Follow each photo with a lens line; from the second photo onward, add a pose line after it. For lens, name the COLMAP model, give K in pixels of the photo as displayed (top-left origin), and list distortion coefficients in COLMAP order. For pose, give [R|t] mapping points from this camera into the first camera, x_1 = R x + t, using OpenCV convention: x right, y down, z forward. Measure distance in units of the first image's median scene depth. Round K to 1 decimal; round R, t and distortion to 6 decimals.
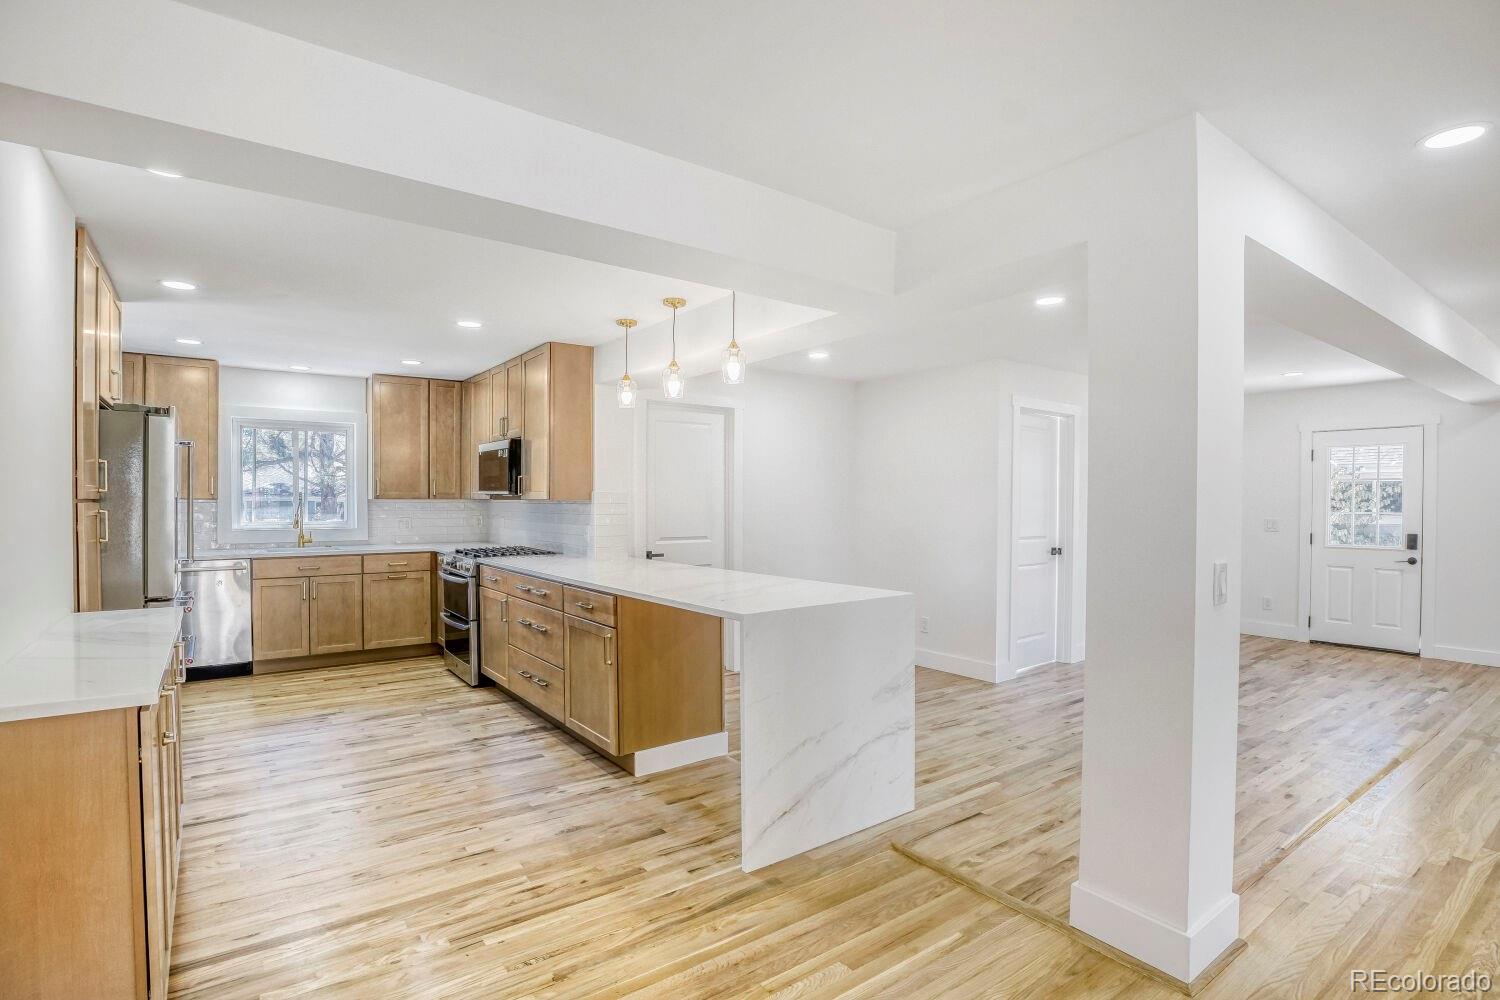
lens RADIAL K [[742.1, 0, 763.0], [0, 742.1, 501.3], [0, 0, 1]] dist [-0.044148, 0.009675]
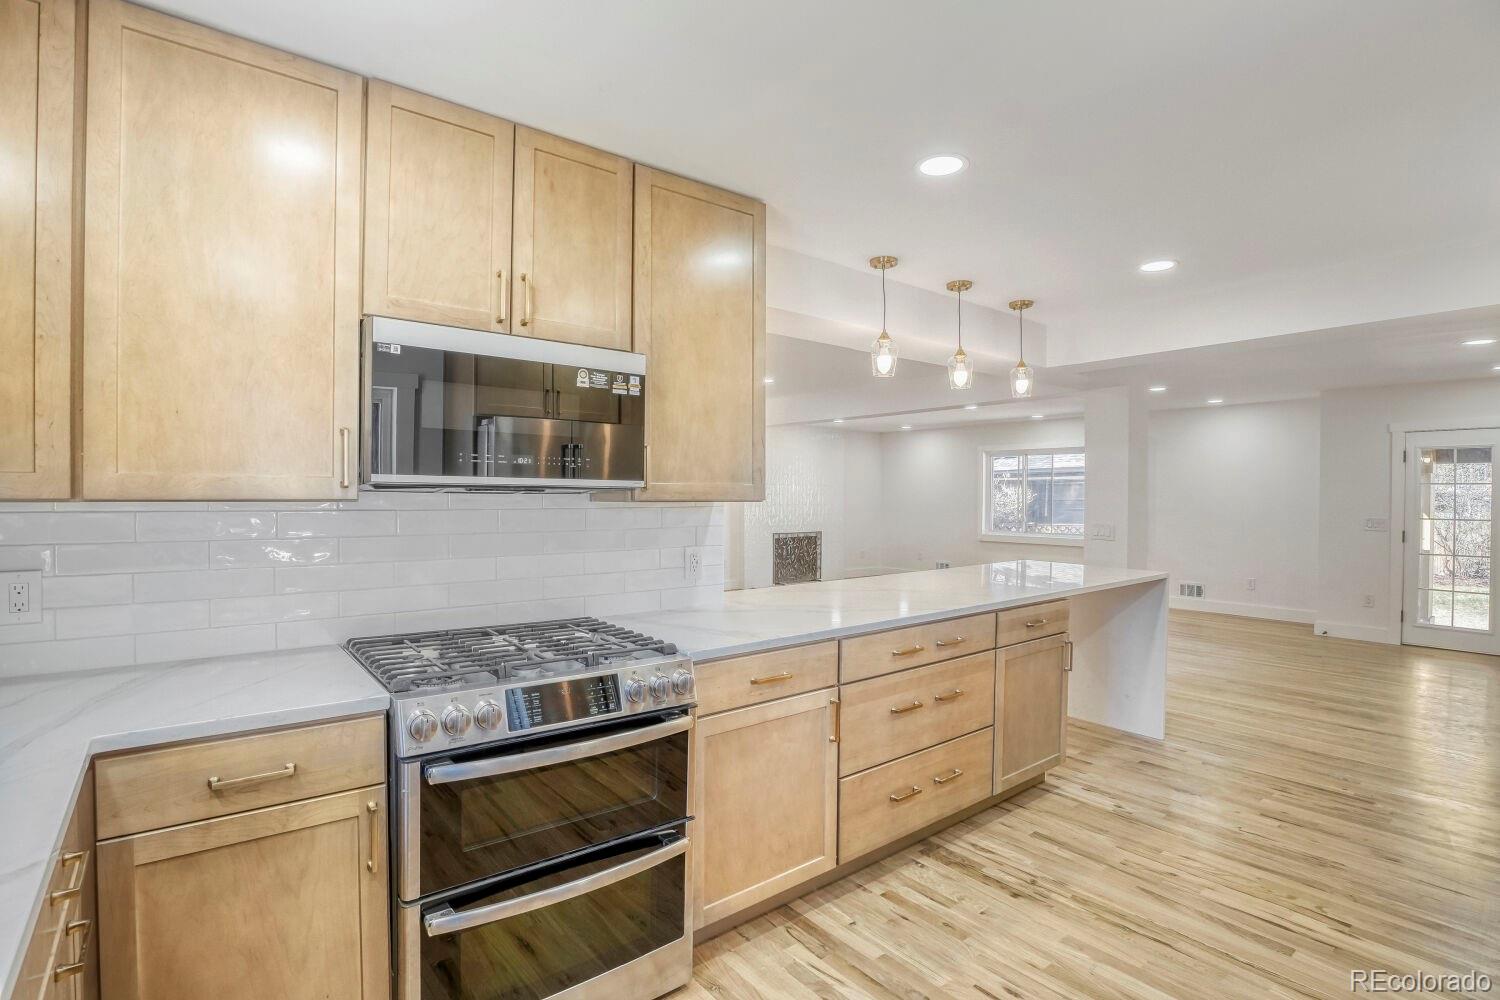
lens RADIAL K [[742.1, 0, 749.5], [0, 742.1, 504.1], [0, 0, 1]] dist [-0.044148, 0.009675]
pose [[-0.029380, -0.016713, 0.999429, -0.937544], [-0.002424, 0.999858, 0.016649, -0.008675], [-0.999565, -0.001933, -0.029417, 1.181061]]
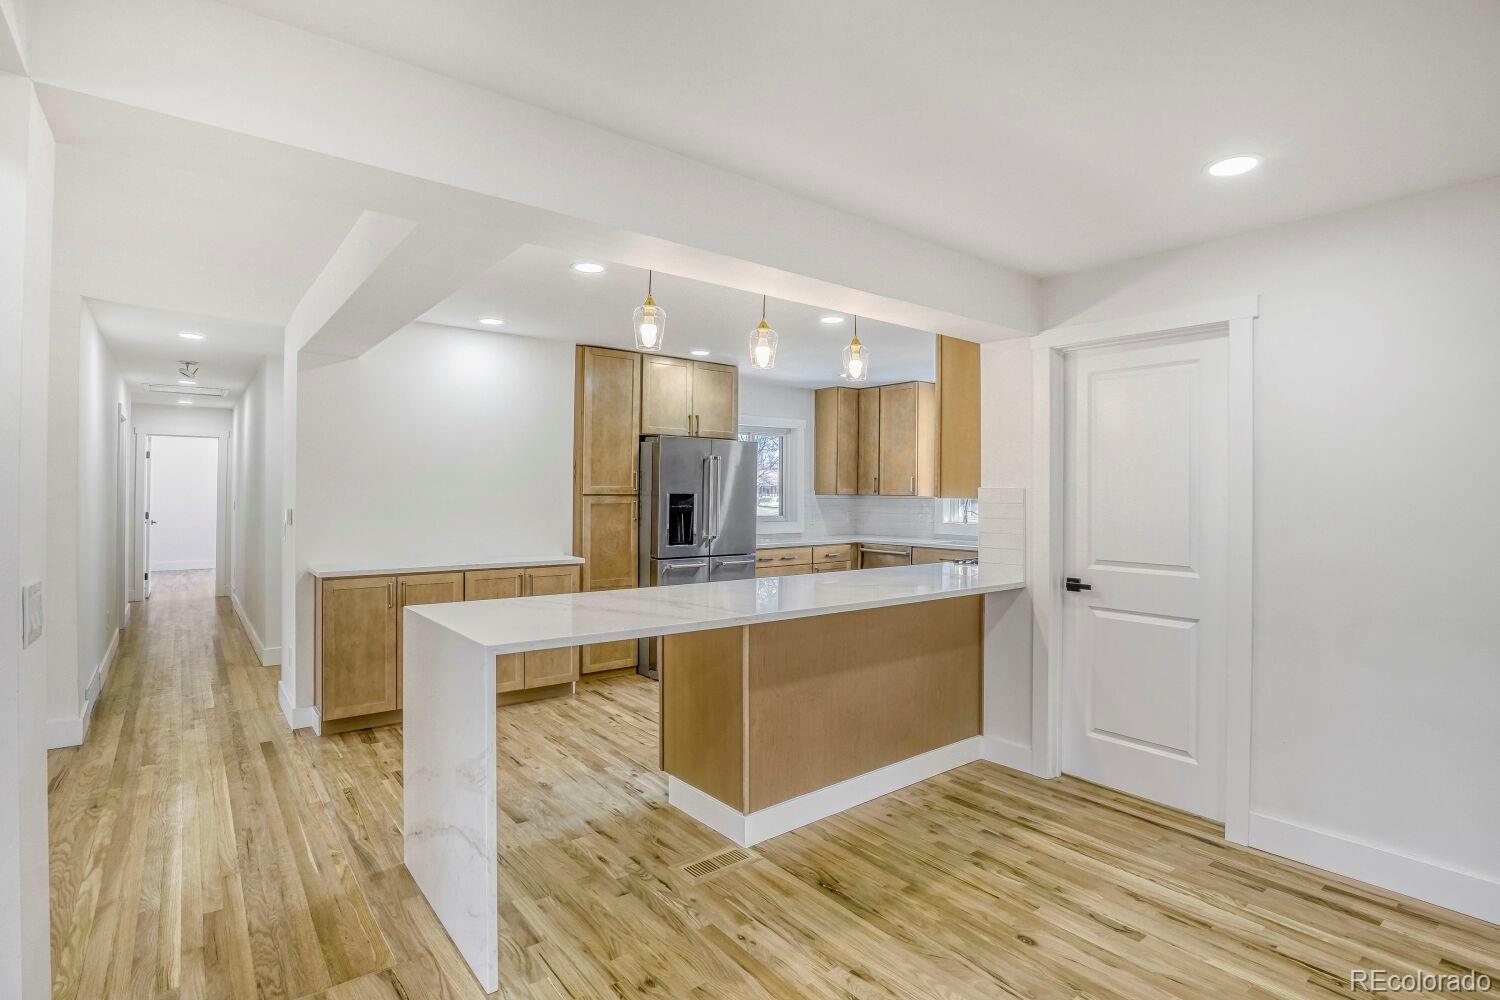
lens RADIAL K [[742.1, 0, 739.1], [0, 742.1, 483.7], [0, 0, 1]] dist [-0.044148, 0.009675]
pose [[0.014360, -0.011308, -0.999833, 0.614276], [-0.007507, 0.999907, -0.011417, -0.007541], [0.999869, 0.007670, 0.014274, 0.886944]]
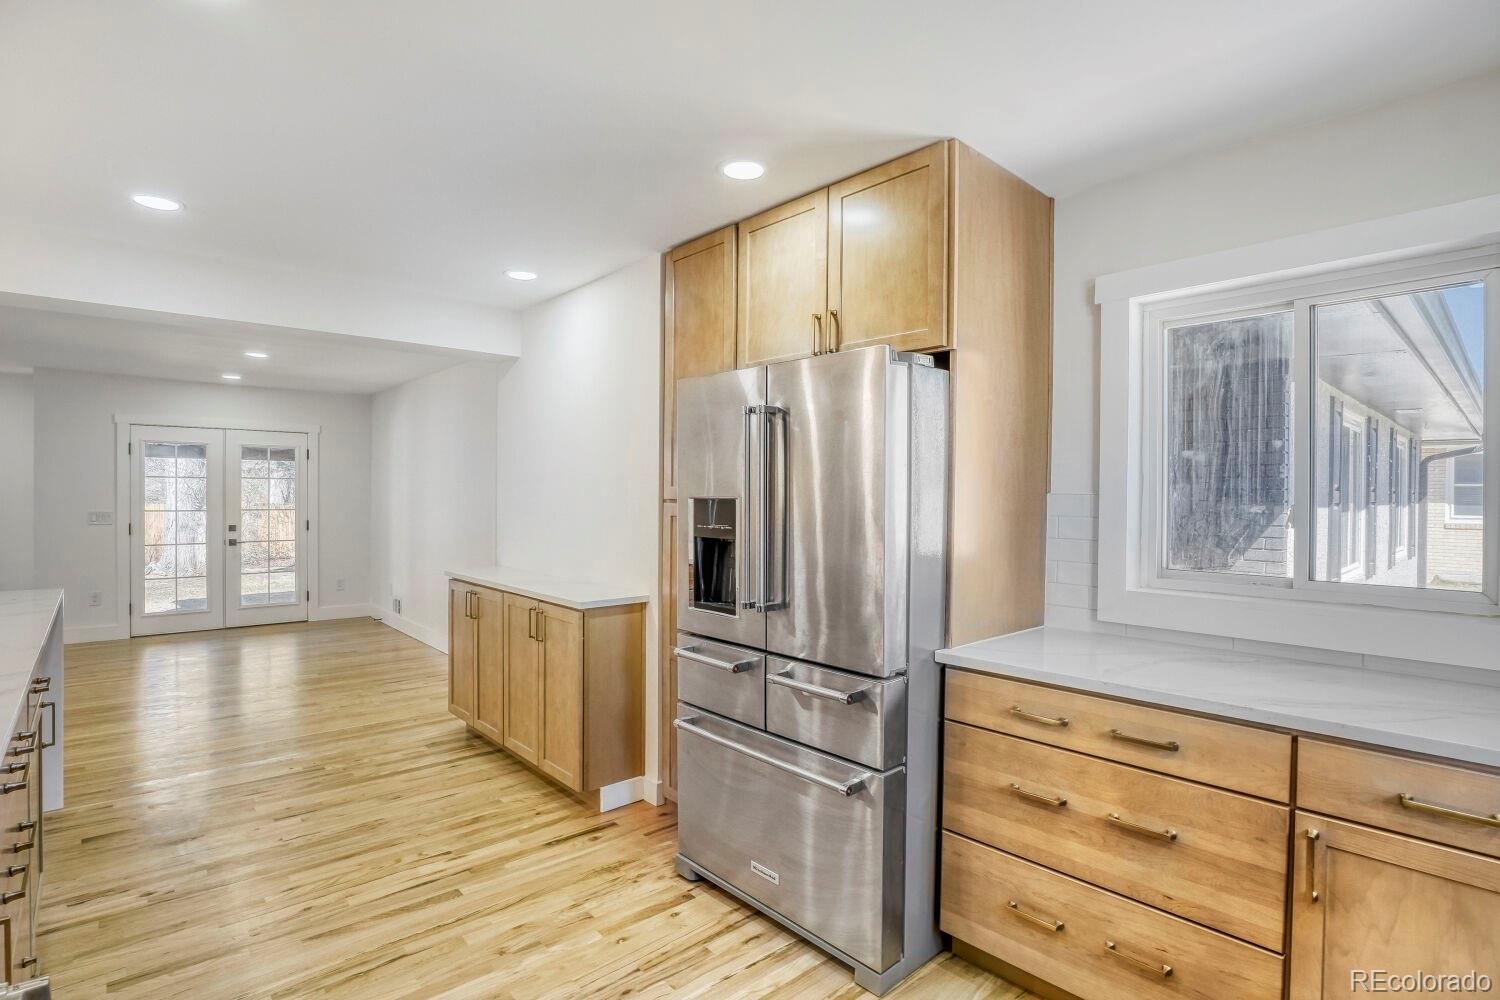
lens RADIAL K [[742.1, 0, 755.0], [0, 742.1, 497.7], [0, 0, 1]] dist [-0.044148, 0.009675]
pose [[-0.995661, -0.007719, -0.092737, -0.632898], [-0.008730, 0.999907, 0.010500, -0.010800], [0.092647, 0.011264, -0.995635, 1.382842]]
